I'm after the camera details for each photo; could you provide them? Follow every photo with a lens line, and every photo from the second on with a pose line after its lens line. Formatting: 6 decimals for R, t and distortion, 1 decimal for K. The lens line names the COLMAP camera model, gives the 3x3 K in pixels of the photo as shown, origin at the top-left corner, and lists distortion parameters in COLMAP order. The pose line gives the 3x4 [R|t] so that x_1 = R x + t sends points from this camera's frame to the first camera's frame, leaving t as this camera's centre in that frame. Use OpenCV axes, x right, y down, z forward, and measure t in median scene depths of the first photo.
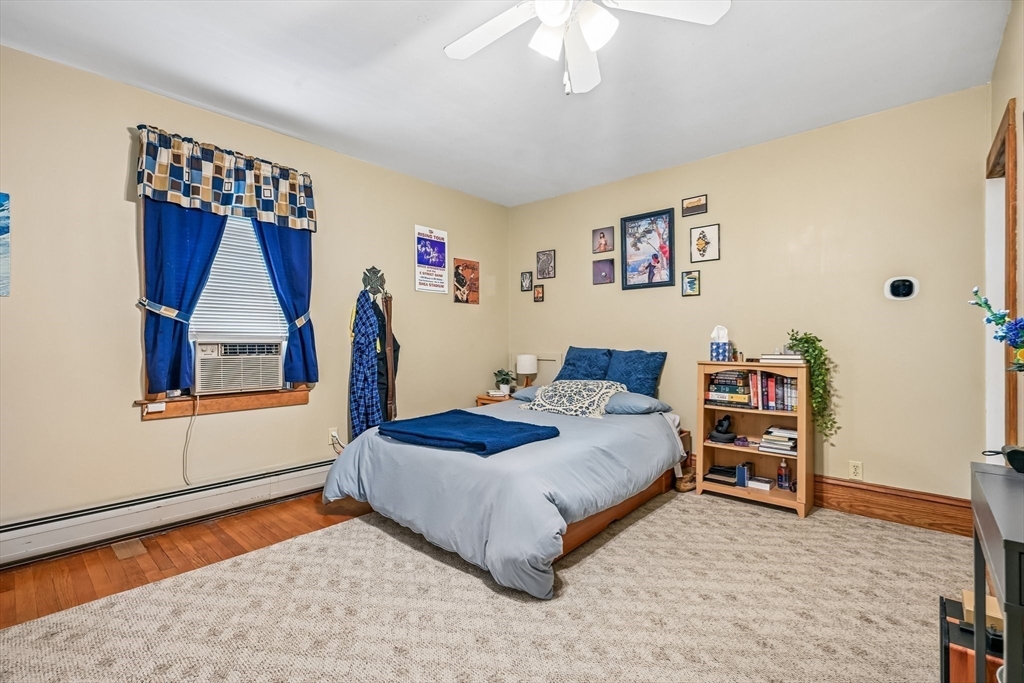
lens RADIAL K [[457.8, 0, 511.2], [0, 457.8, 343.8], [0, 0, 1]] dist [-0.000598, -0.001257]
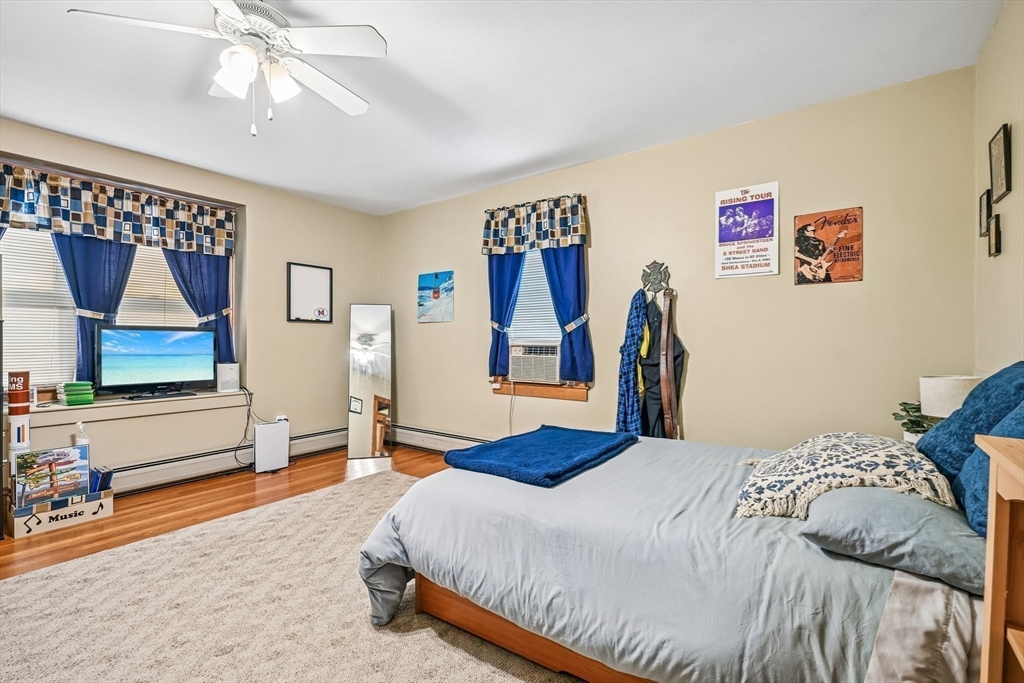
lens RADIAL K [[457.8, 0, 510.5], [0, 457.8, 338.5], [0, 0, 1]] dist [-0.000598, -0.001257]
pose [[0.096140, -0.001283, -0.995367, 0.660594], [-0.003449, 0.999993, -0.001622, -0.017708], [0.995362, 0.003589, 0.096135, 0.748031]]
